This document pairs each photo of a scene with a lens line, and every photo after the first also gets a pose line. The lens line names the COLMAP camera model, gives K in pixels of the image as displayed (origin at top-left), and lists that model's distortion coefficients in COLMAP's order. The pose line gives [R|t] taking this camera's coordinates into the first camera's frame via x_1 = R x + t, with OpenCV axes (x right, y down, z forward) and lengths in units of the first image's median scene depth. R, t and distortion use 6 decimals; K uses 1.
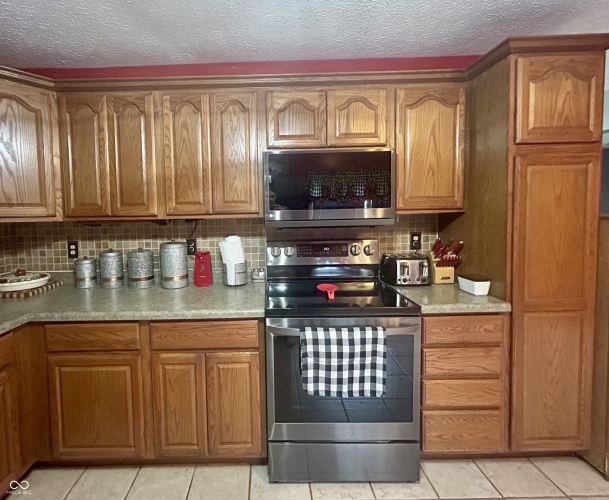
lens RADIAL K [[286.0, 0, 261.0], [0, 286.0, 228.2], [0, 0, 1]] dist [-0.000783, 0.000059]
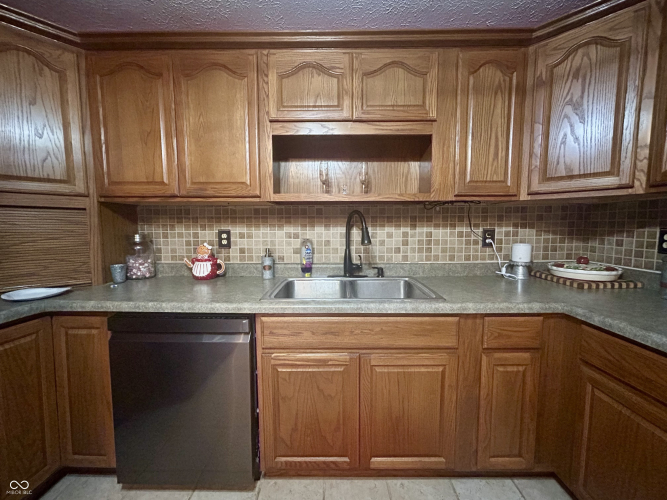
lens RADIAL K [[268.5, 0, 335.9], [0, 268.5, 249.1], [0, 0, 1]] dist [-0.006246, 0.001363]
pose [[0.003953, 0.108907, -0.994044, -0.047912], [-0.041949, 0.993195, 0.108648, 0.070314], [0.999112, 0.041270, 0.008495, 0.266498]]
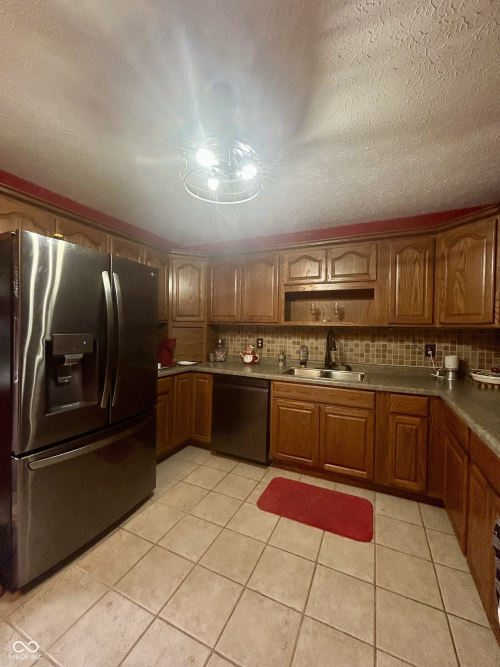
lens RADIAL K [[268.5, 0, 250.8], [0, 268.5, 331.9], [0, 0, 1]] dist [-0.006246, 0.001363]
pose [[-0.415500, 0.030833, -0.909071, 0.660734], [-0.048035, 0.997287, 0.055780, -0.020286], [0.908324, 0.066844, -0.412891, 0.561958]]
